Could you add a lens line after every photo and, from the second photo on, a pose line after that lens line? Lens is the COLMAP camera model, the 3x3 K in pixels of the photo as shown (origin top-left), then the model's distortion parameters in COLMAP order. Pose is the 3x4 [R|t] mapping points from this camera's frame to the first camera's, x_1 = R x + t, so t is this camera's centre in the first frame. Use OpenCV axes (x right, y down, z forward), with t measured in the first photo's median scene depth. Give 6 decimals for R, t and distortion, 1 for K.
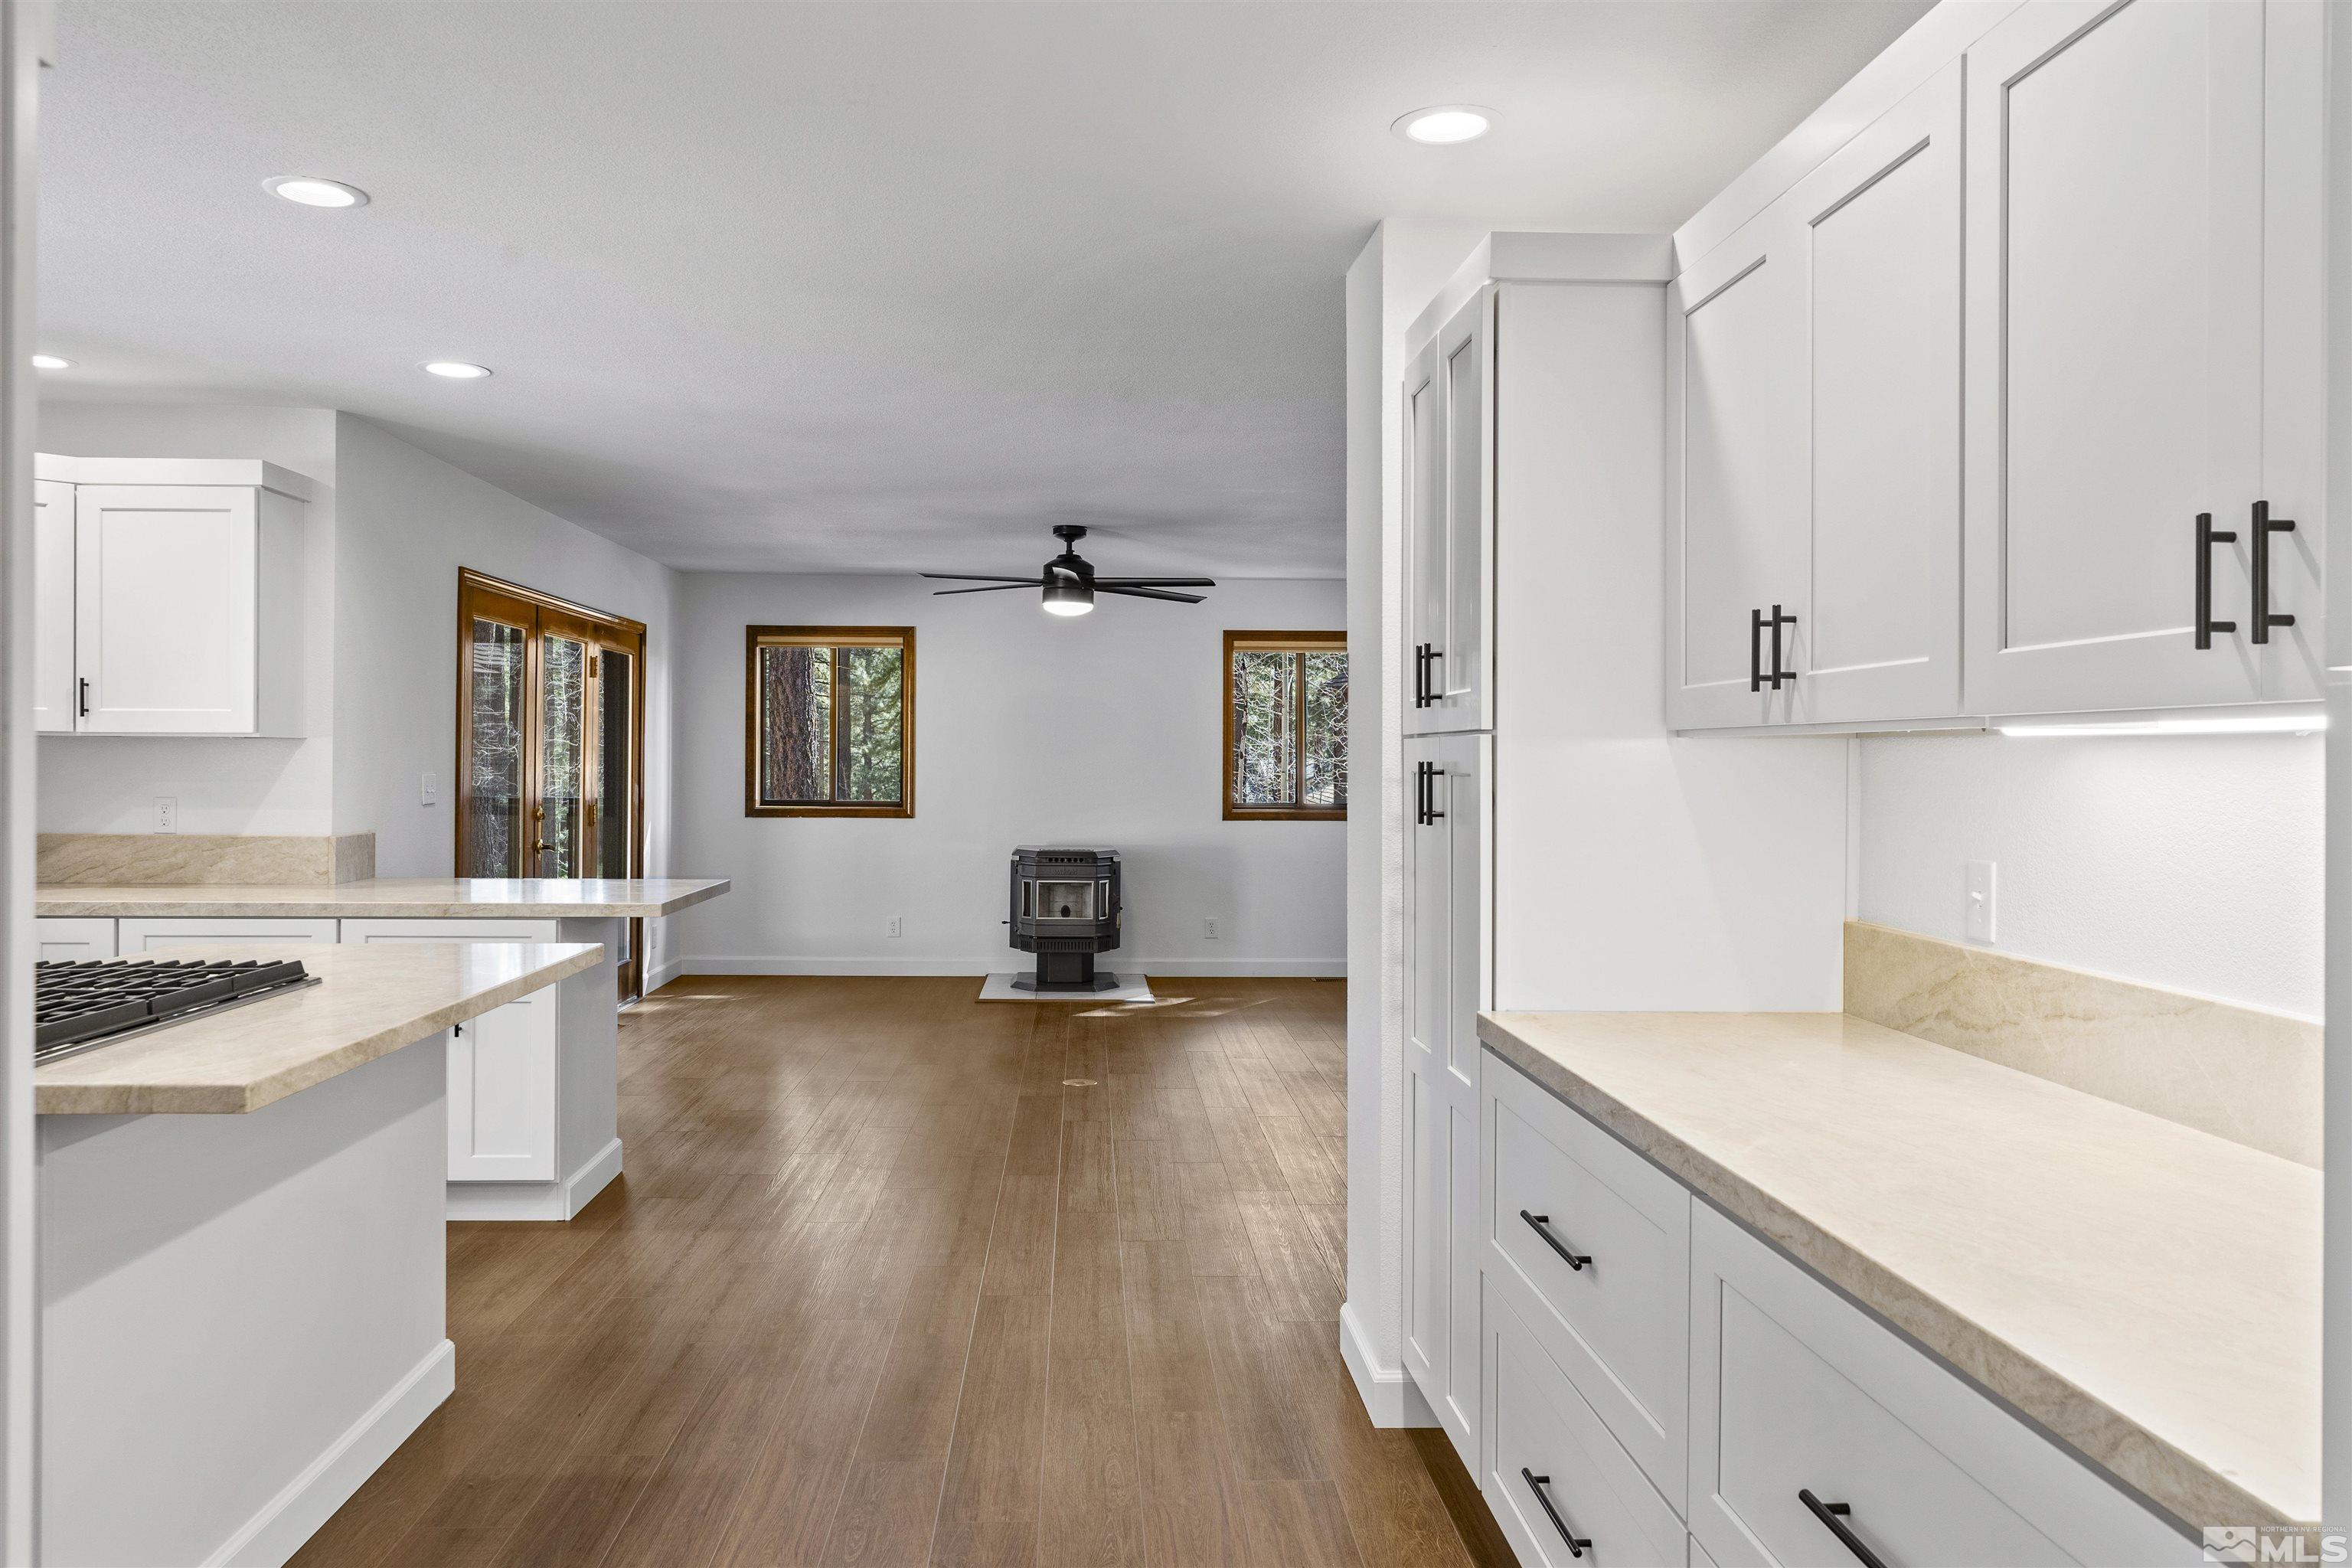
lens RADIAL K [[1645.1, 0, 1166.1], [0, 1645.1, 773.8], [0, 0, 1]] dist [-0.018328, -0.001044]
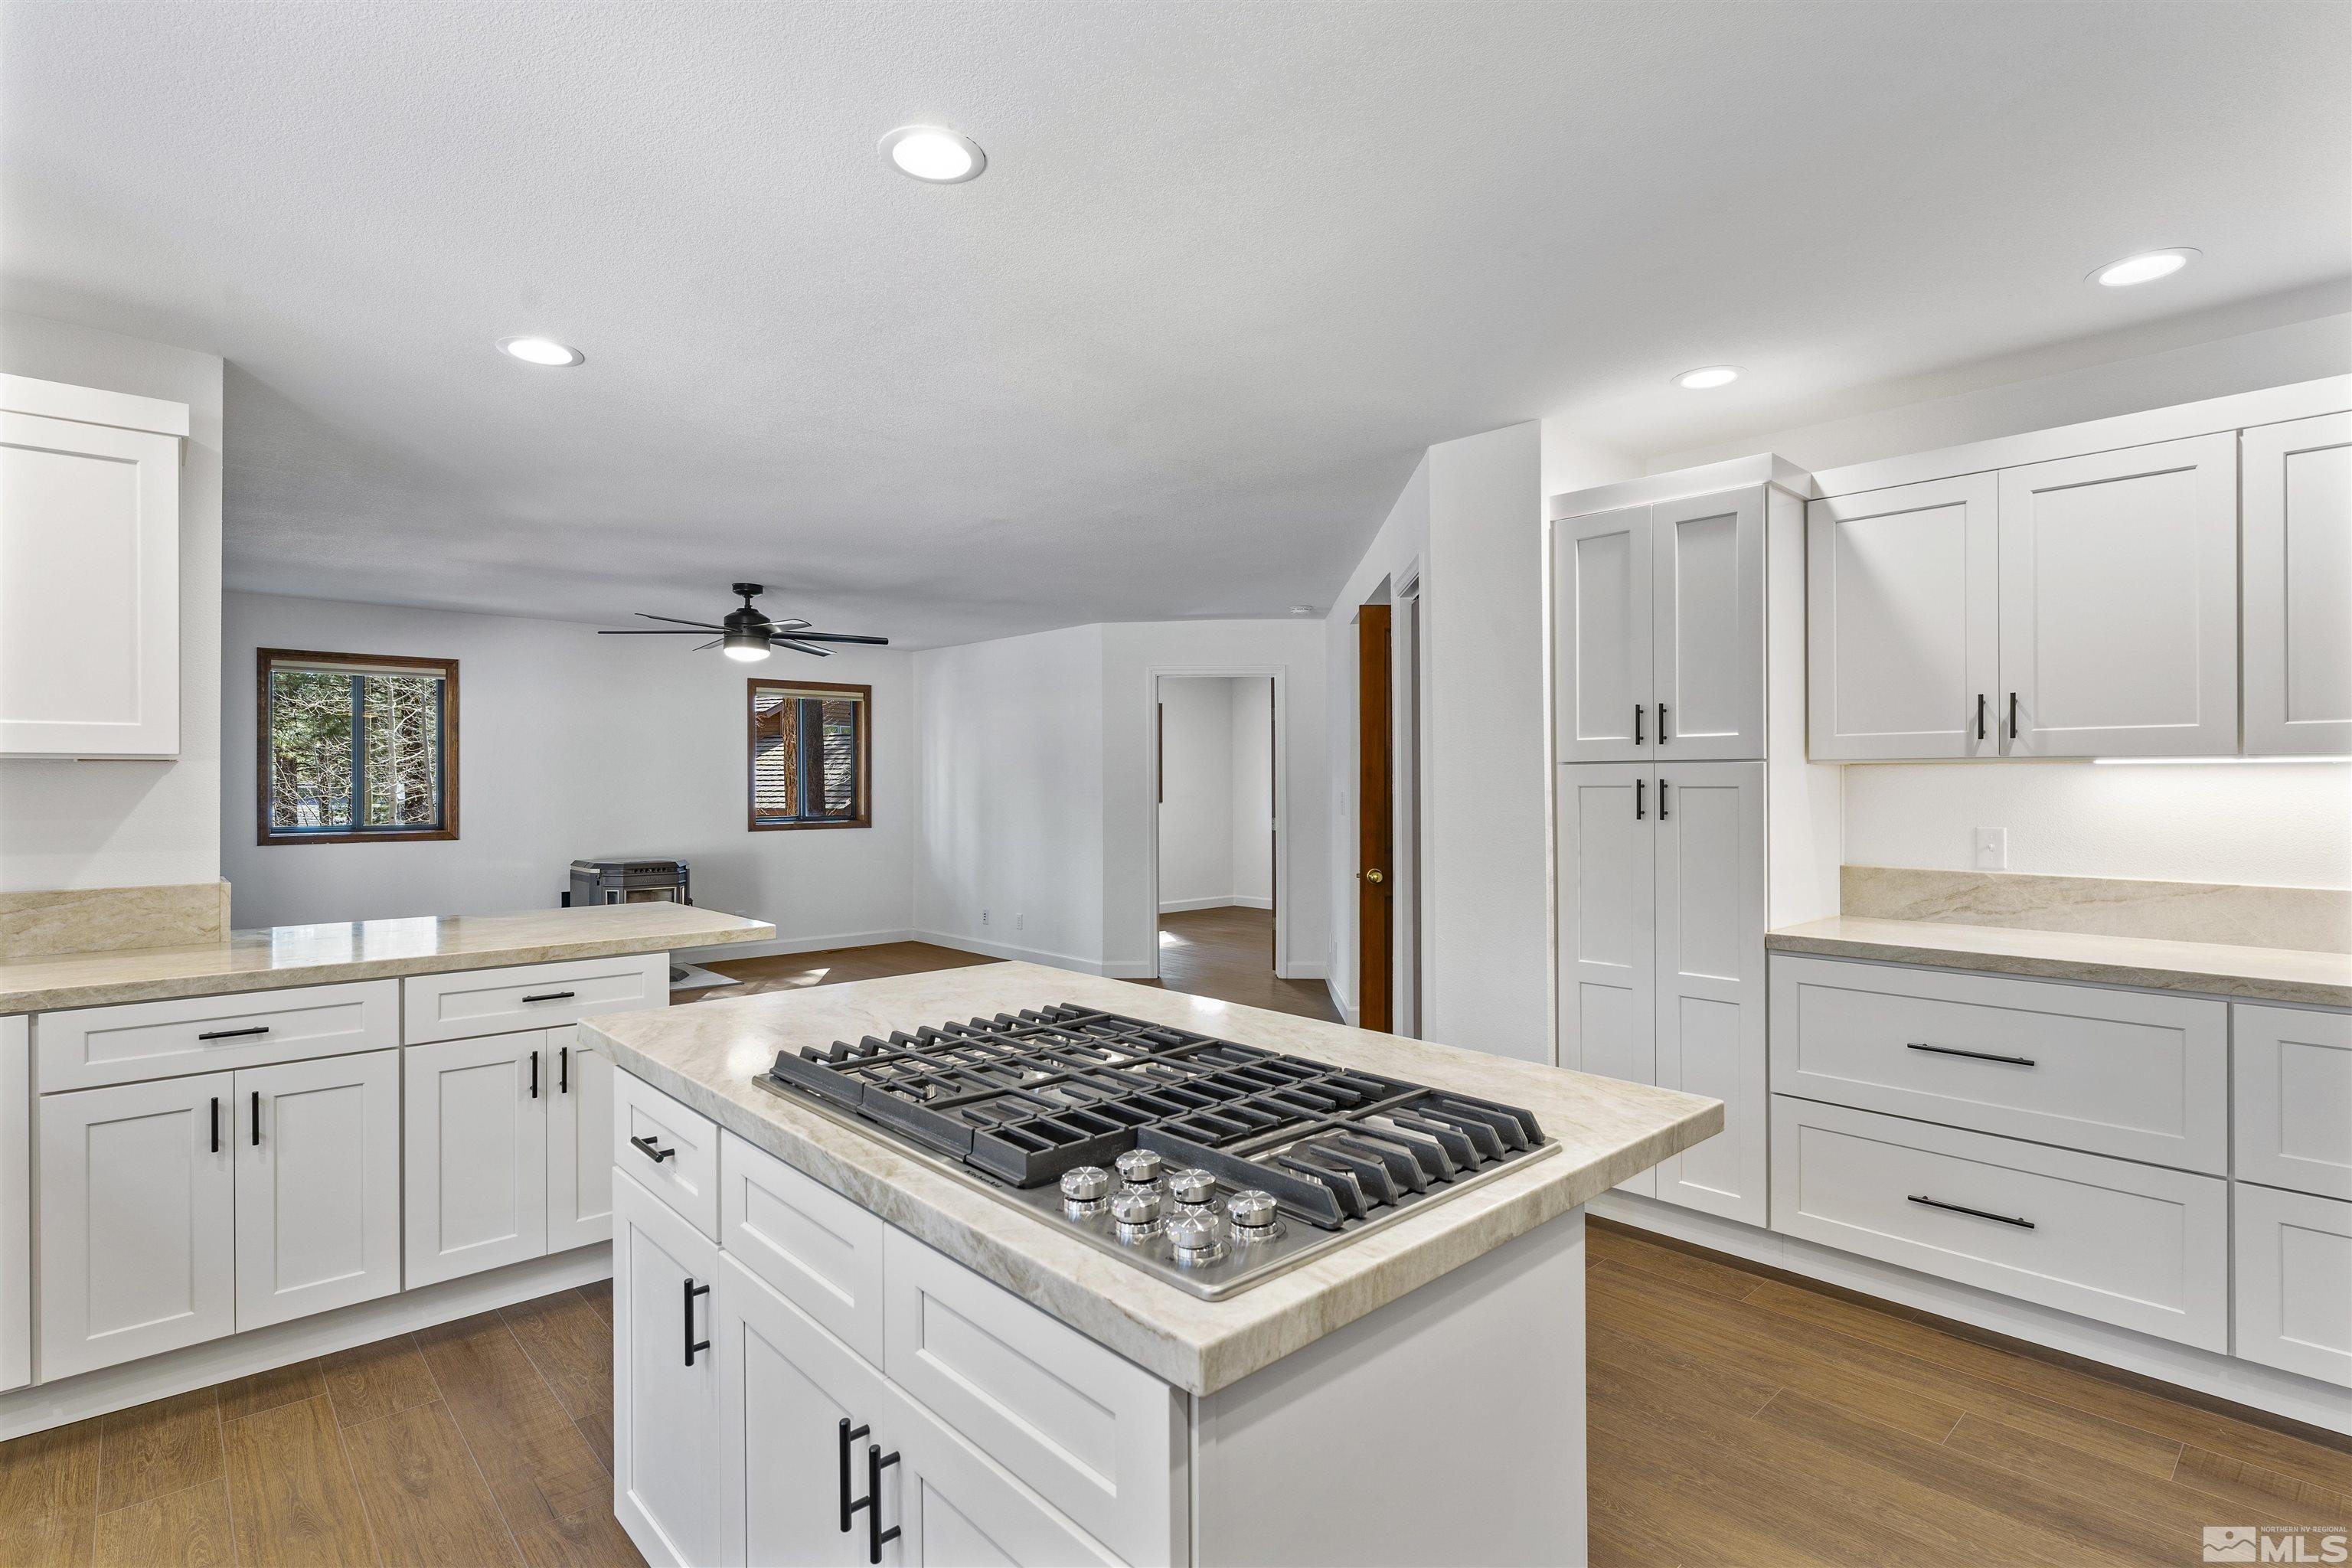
lens RADIAL K [[1133.3, 0, 1186.0], [0, 1133.3, 776.4], [0, 0, 1]] dist [-0.000895, 0.000224]
pose [[0.766237, -0.003990, 0.642546, -0.528020], [0.012254, 0.999890, -0.008403, -0.003959], [-0.642442, 0.014313, 0.766201, 0.277429]]
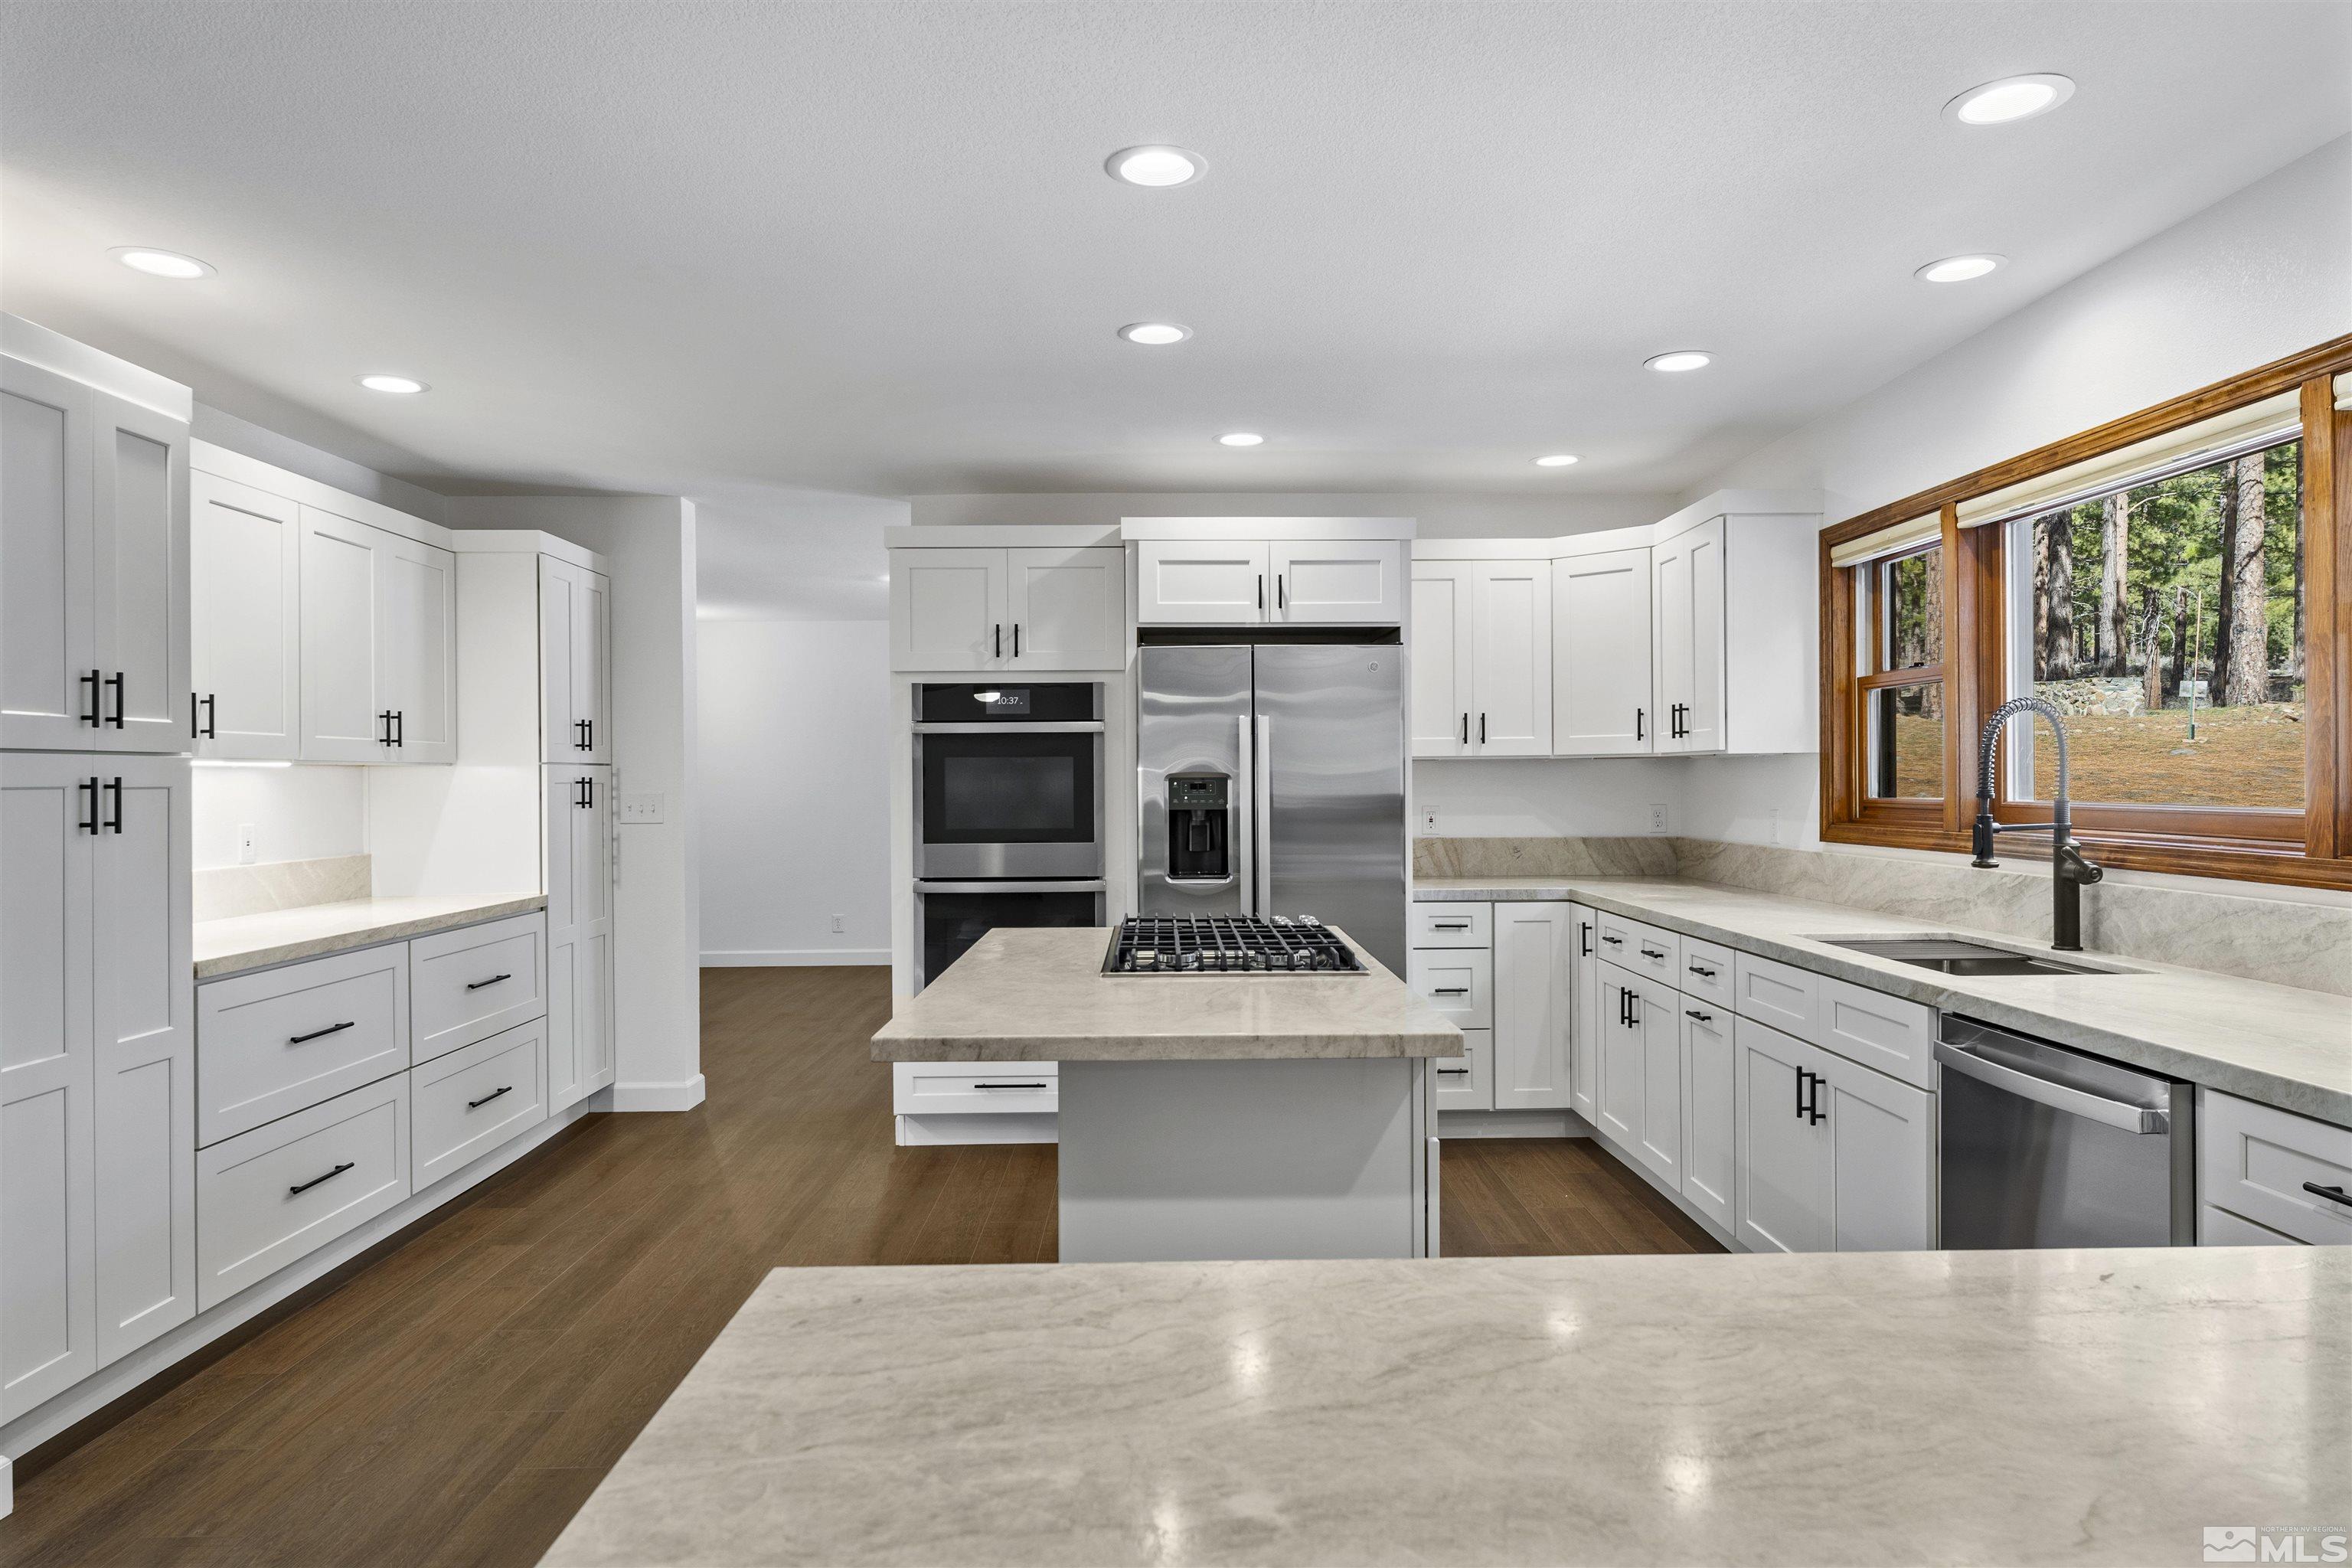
lens RADIAL K [[1413.9, 0, 1195.7], [0, 1413.9, 785.5], [0, 0, 1]] dist [-0.001022, 0.000613]
pose [[-0.999517, 0.000682, 0.031063, -0.366808], [0.001201, 0.999860, 0.016706, -0.010274], [-0.031048, 0.016735, -0.999378, 1.166991]]
